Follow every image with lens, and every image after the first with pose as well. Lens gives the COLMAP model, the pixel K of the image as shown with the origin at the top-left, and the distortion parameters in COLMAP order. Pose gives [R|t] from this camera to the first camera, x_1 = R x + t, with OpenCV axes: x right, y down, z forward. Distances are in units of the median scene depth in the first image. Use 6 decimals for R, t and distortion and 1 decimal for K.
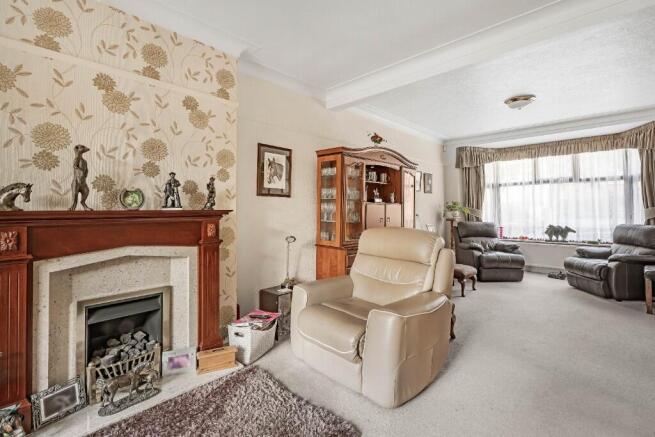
lens RADIAL K [[301.5, 0, 327.4], [0, 301.5, 204.7], [0, 0, 1]] dist [-0.001981, -0.000839]
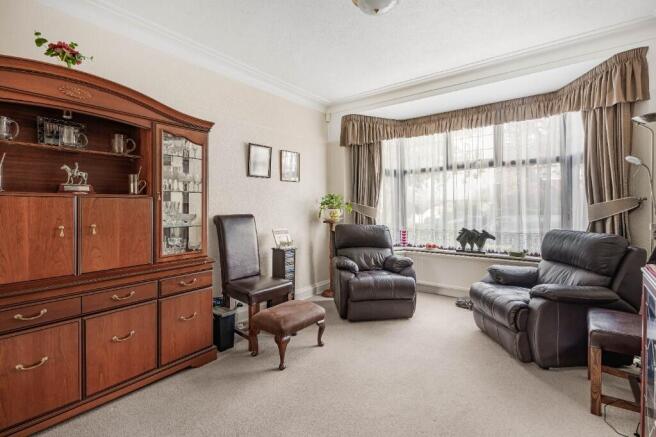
lens RADIAL K [[301.2, 0, 328.0], [0, 301.2, 212.2], [0, 0, 1]] dist [-0.001905, -0.000289]
pose [[0.993445, -0.004328, 0.114226, 0.369927], [0.000069, 0.999306, 0.037262, 0.003595], [-0.114308, -0.037009, 0.992756, 0.365080]]
